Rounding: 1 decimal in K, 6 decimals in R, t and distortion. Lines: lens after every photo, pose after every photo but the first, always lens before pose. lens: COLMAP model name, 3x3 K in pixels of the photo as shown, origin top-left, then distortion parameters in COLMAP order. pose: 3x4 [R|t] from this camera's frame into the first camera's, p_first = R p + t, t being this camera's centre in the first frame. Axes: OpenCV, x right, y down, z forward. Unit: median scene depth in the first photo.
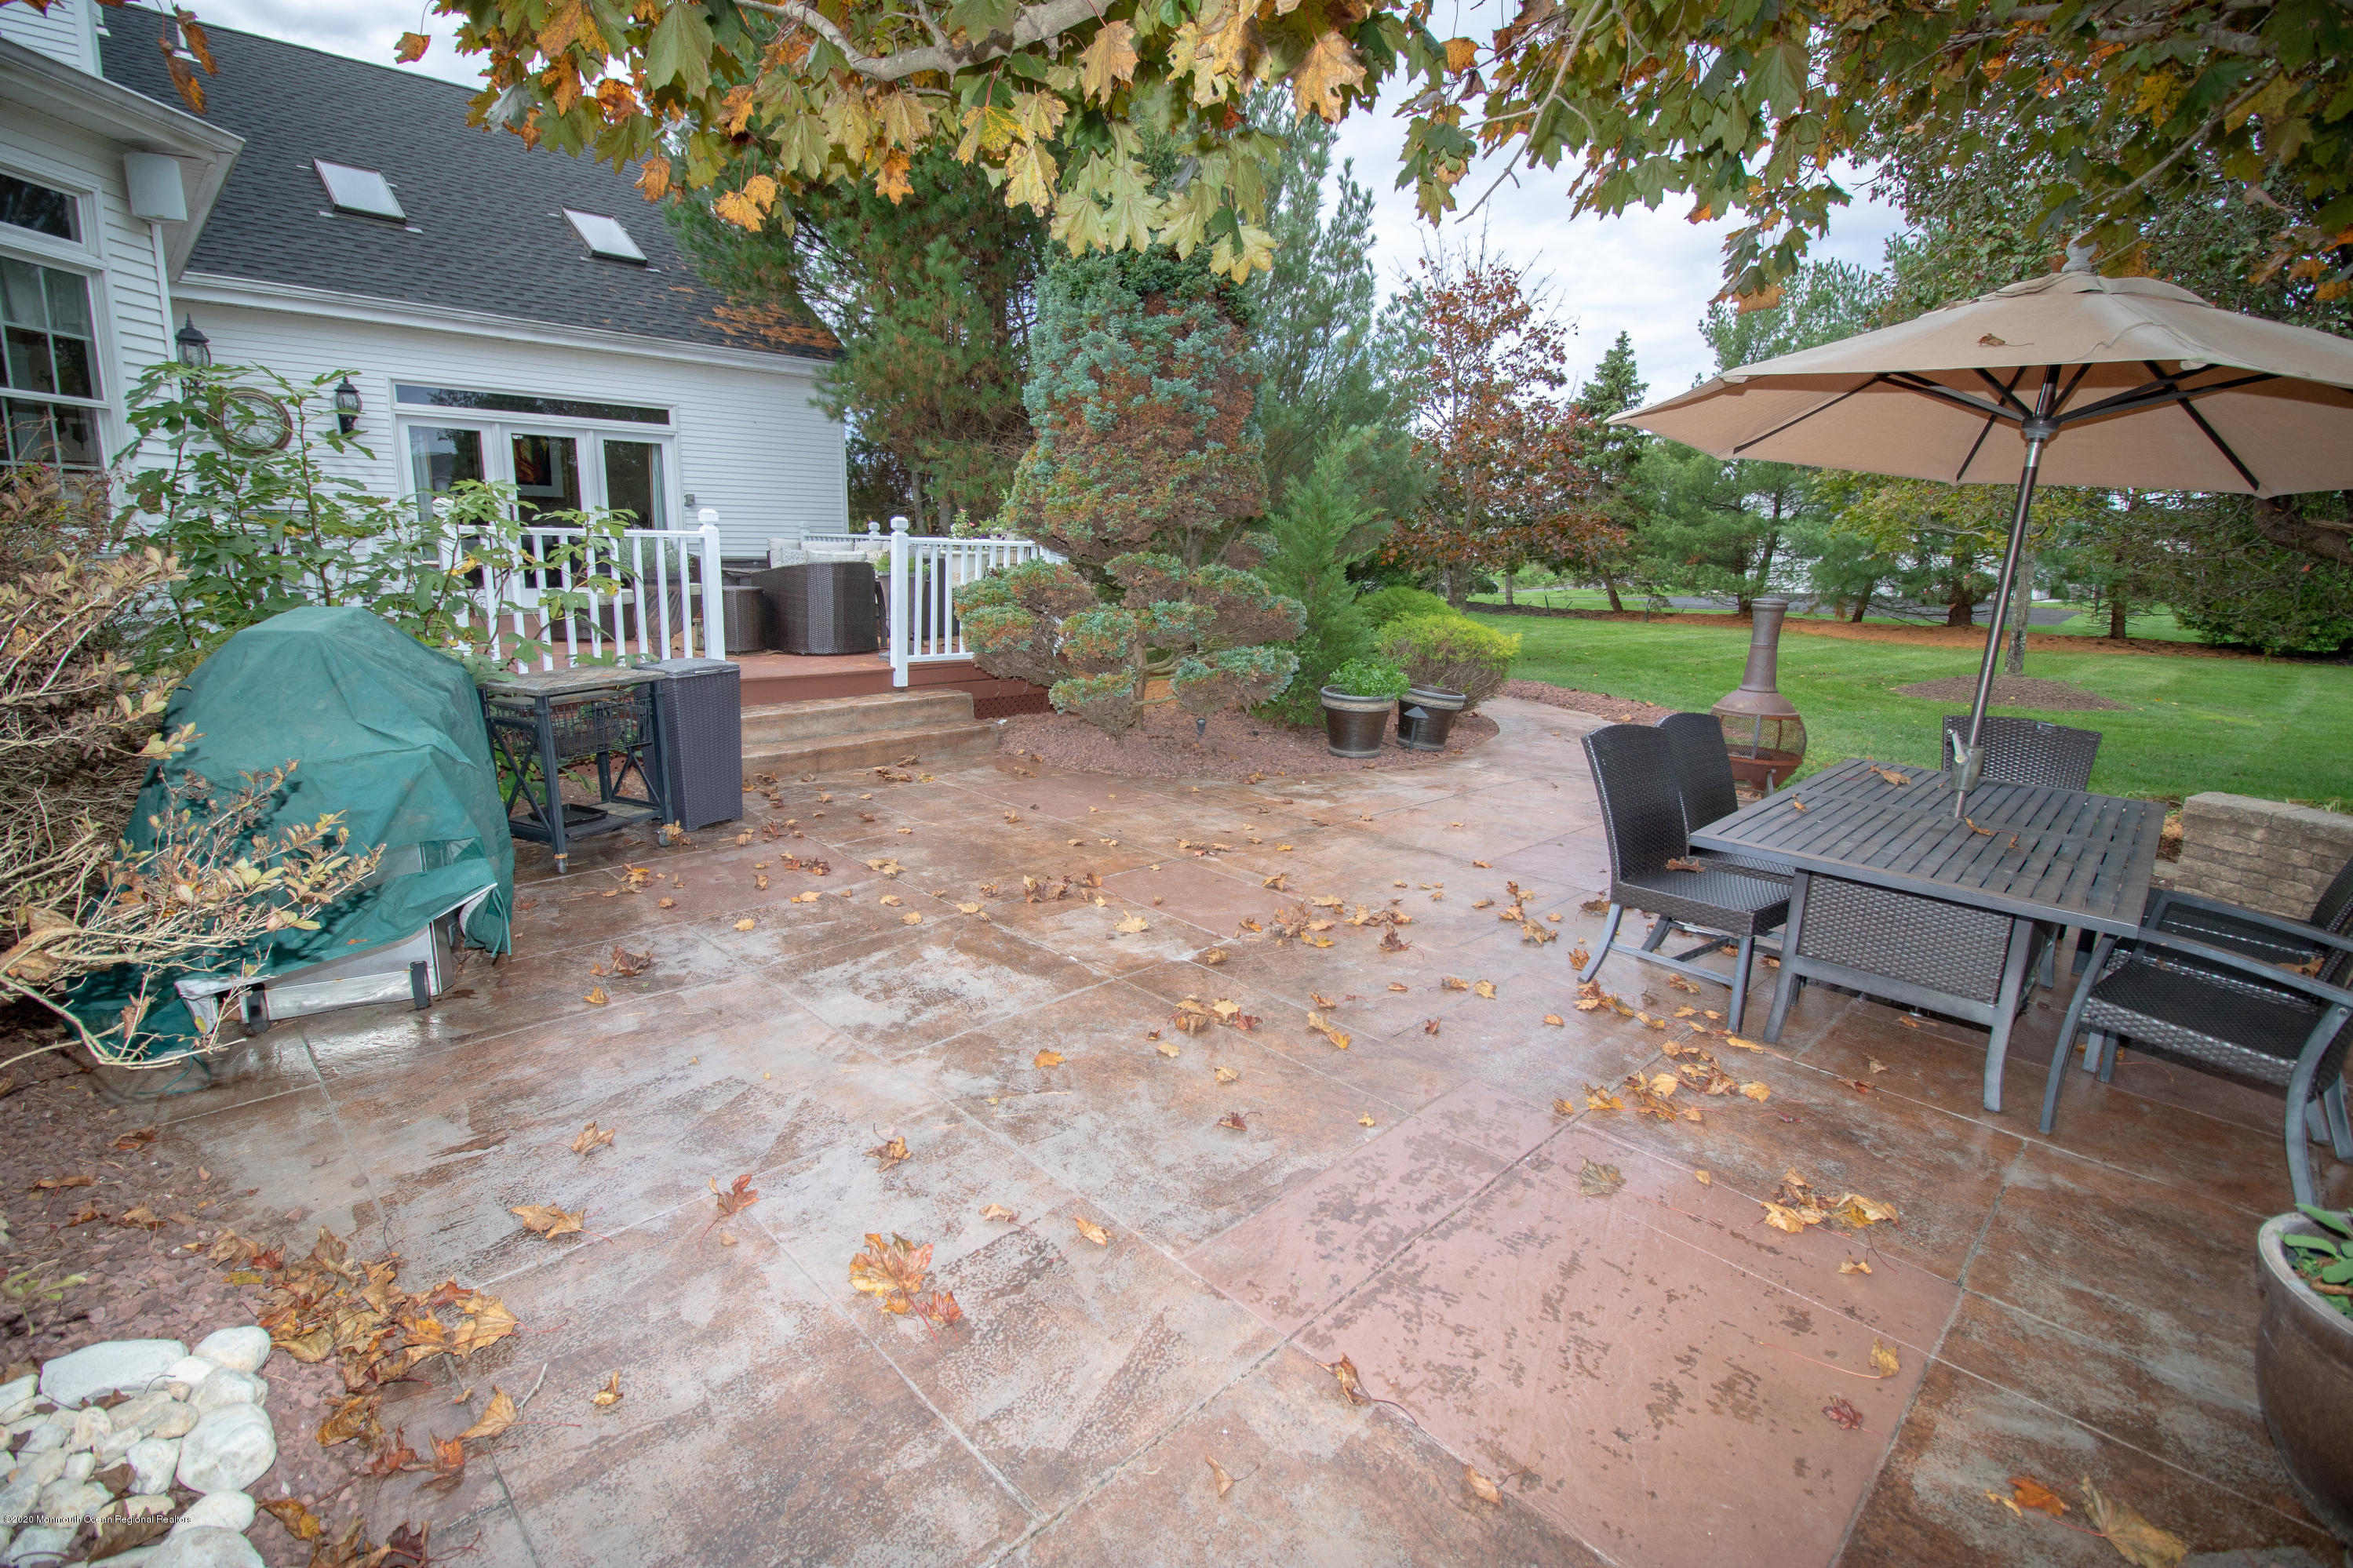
lens RADIAL K [[1076.5, 0, 1190.4], [0, 1076.5, 750.5], [0, 0, 1]] dist [0.000170, -0.014330]
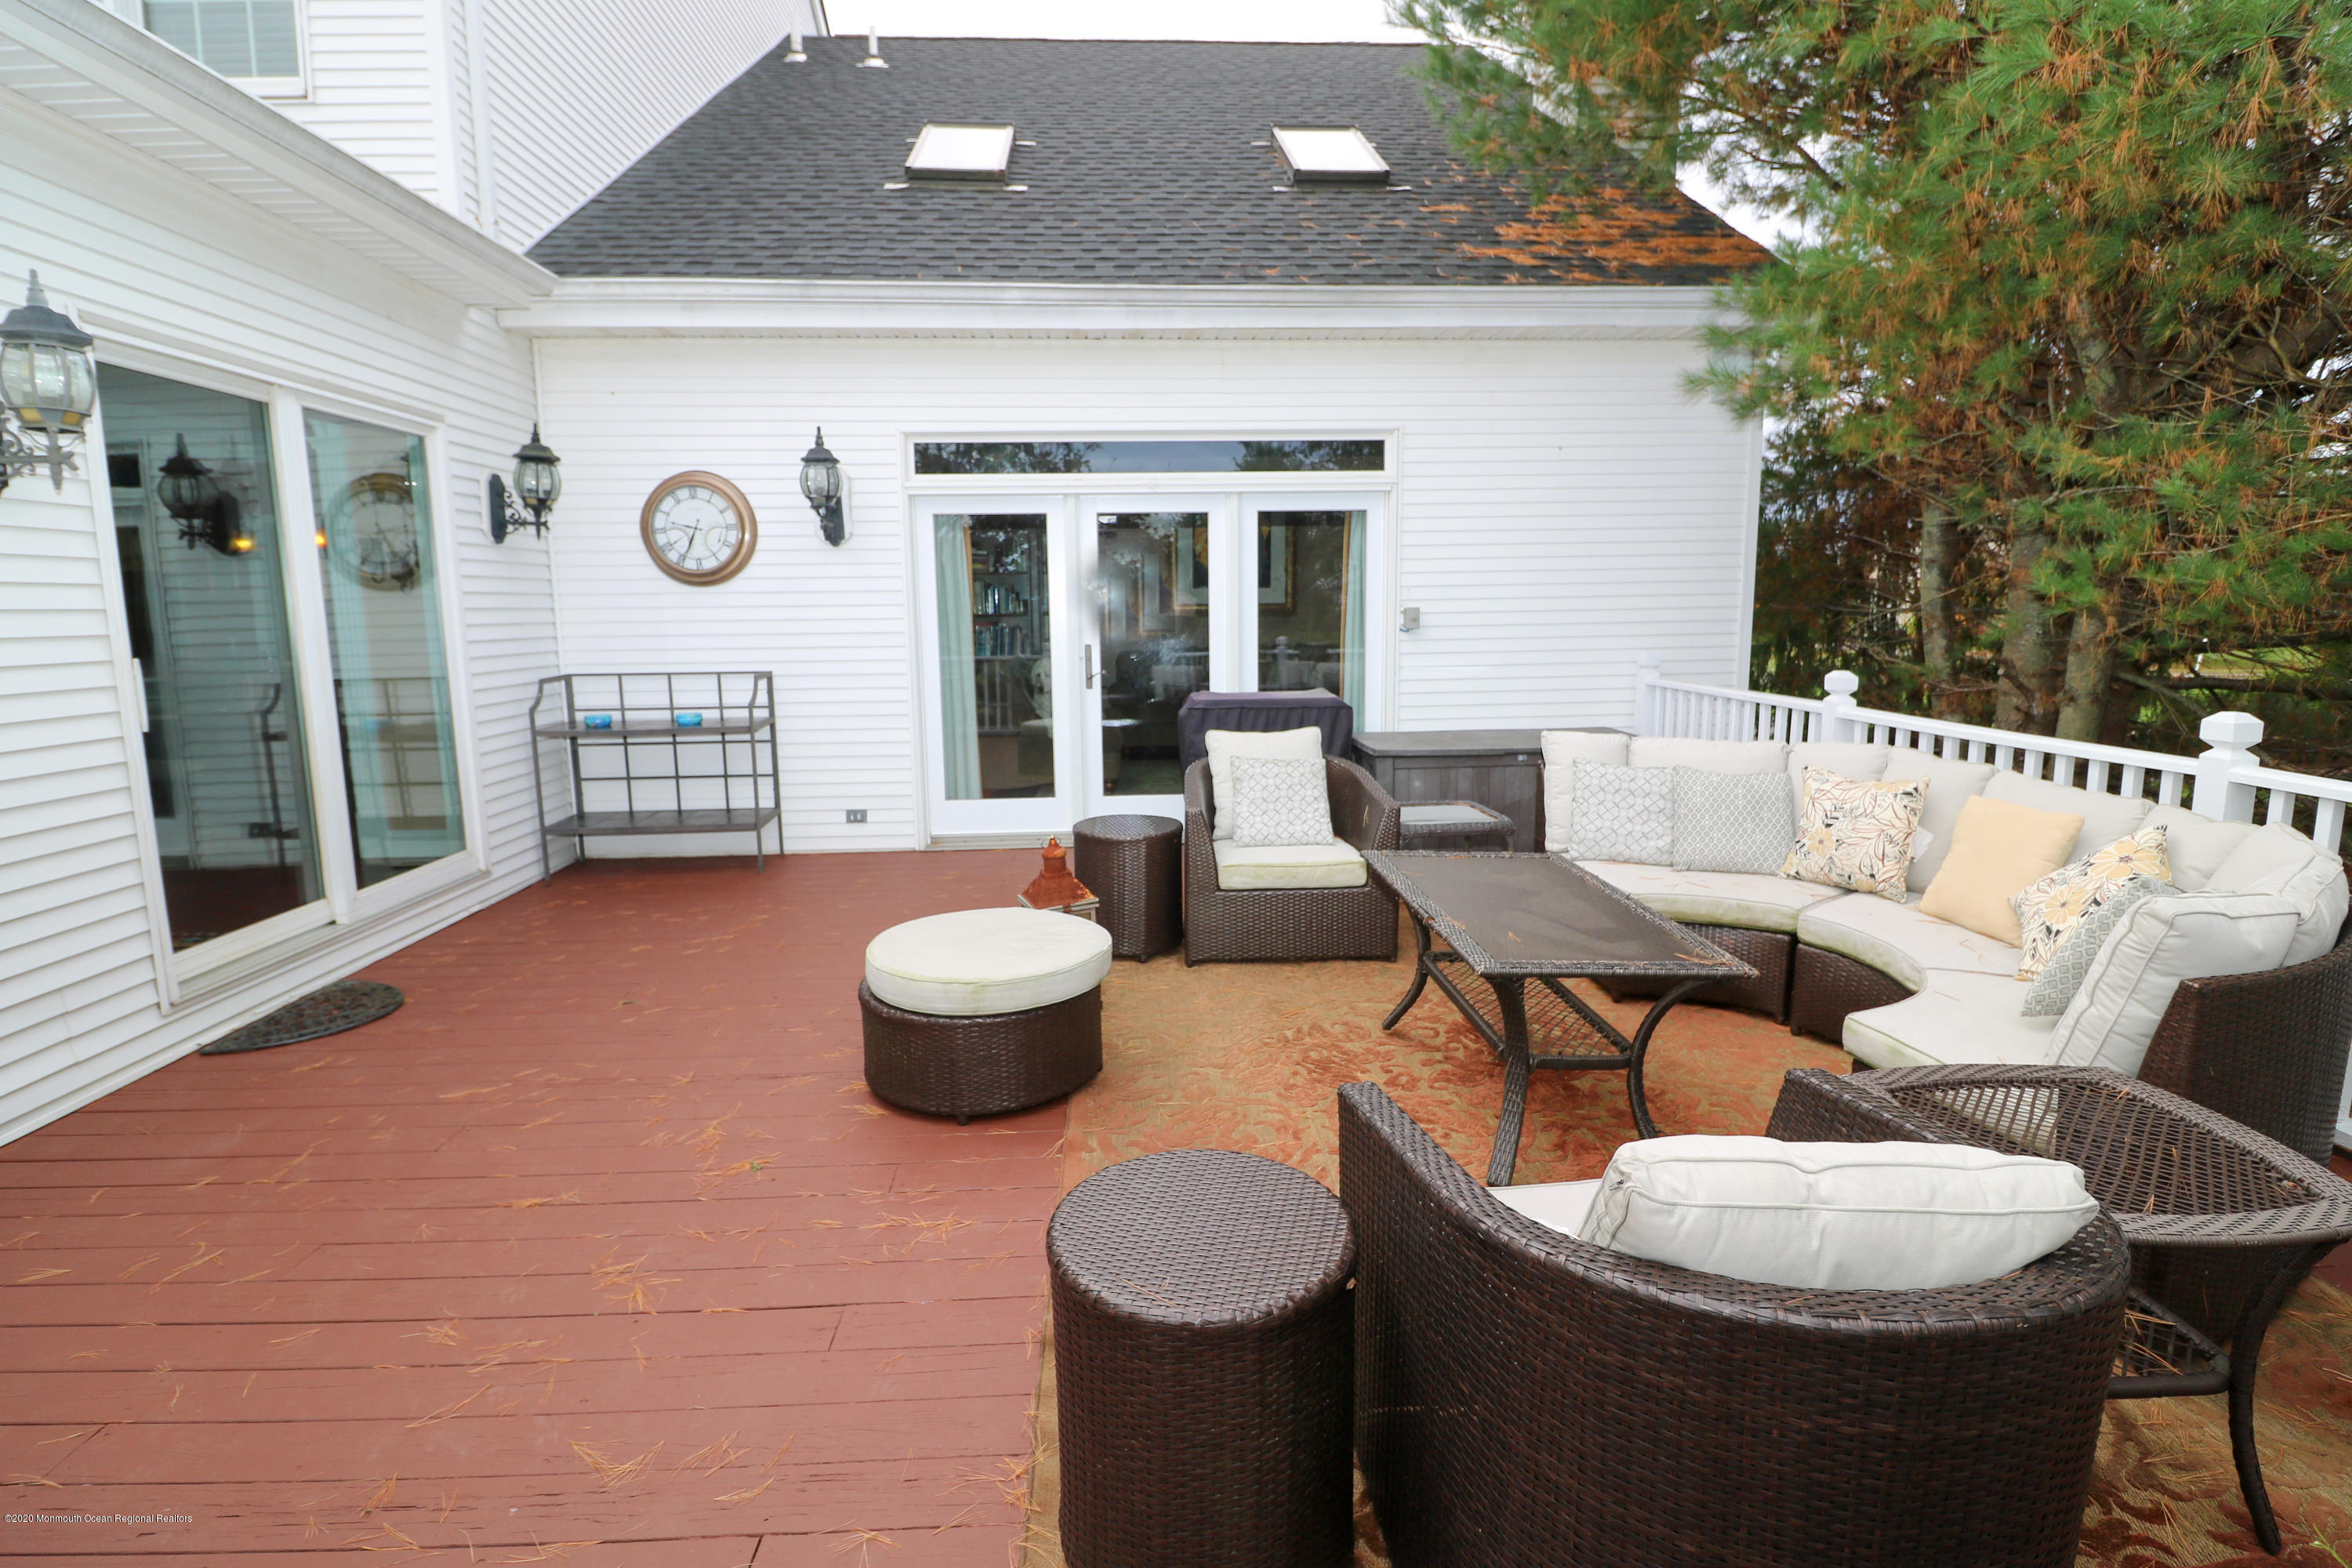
lens RADIAL K [[1076.2, 0, 1189.9], [0, 1076.2, 750.5], [0, 0, 1]] dist [0.000170, -0.014330]
pose [[0.734547, 0.060352, -0.675869, -0.207659], [-0.100051, 0.994783, -0.019907, -0.155379], [0.671141, 0.082244, 0.736753, 0.581448]]
